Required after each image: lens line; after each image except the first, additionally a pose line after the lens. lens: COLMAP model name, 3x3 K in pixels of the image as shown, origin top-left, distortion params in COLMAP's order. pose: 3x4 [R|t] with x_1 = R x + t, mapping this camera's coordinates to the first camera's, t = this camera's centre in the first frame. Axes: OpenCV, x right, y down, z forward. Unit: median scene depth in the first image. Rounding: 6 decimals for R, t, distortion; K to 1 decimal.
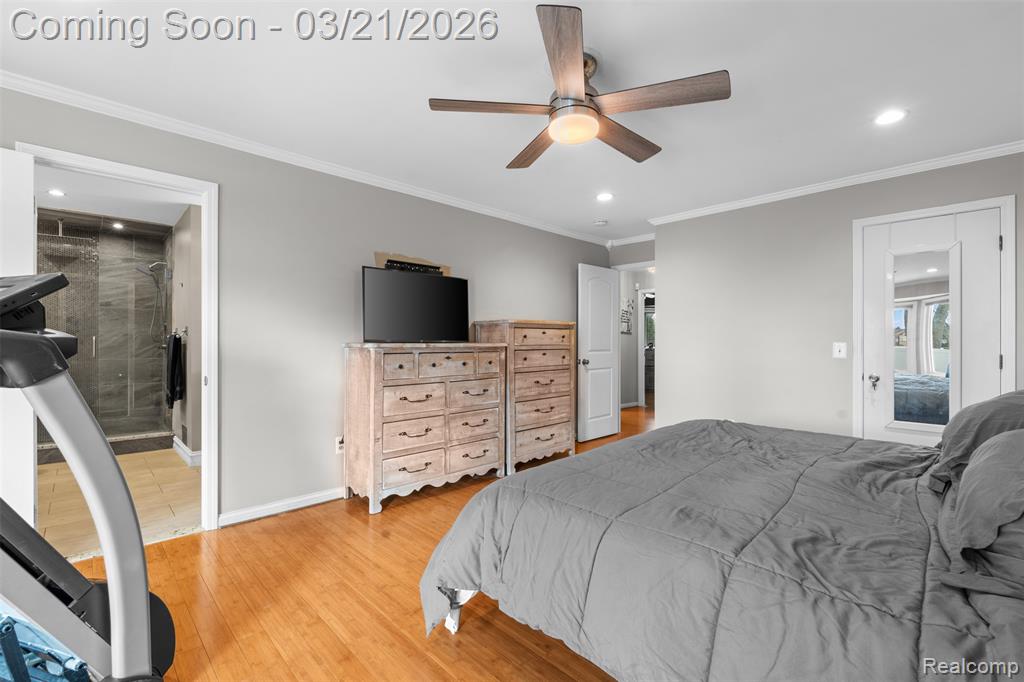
lens RADIAL K [[450.8, 0, 518.2], [0, 450.8, 338.8], [0, 0, 1]] dist [-0.005279, 0.000490]
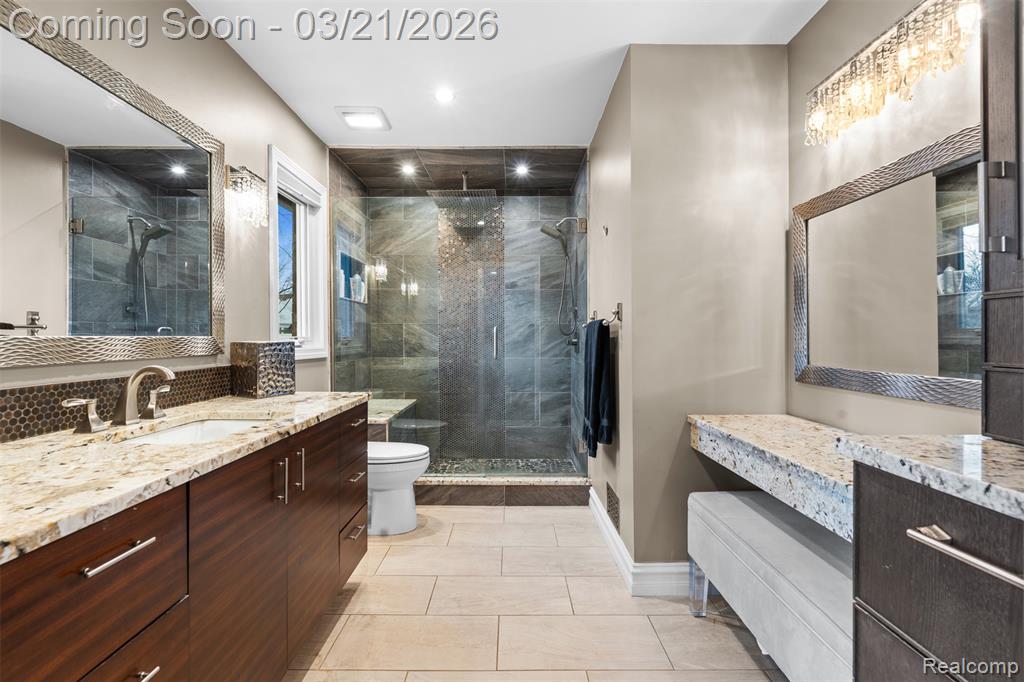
lens RADIAL K [[450.8, 0, 512.0], [0, 450.8, 339.0], [0, 0, 1]] dist [-0.005279, 0.000490]
pose [[0.717484, 0.000367, -0.696575, -0.390214], [0.004718, 0.999974, 0.005386, 0.008908], [0.696559, -0.007151, 0.717464, 0.456852]]
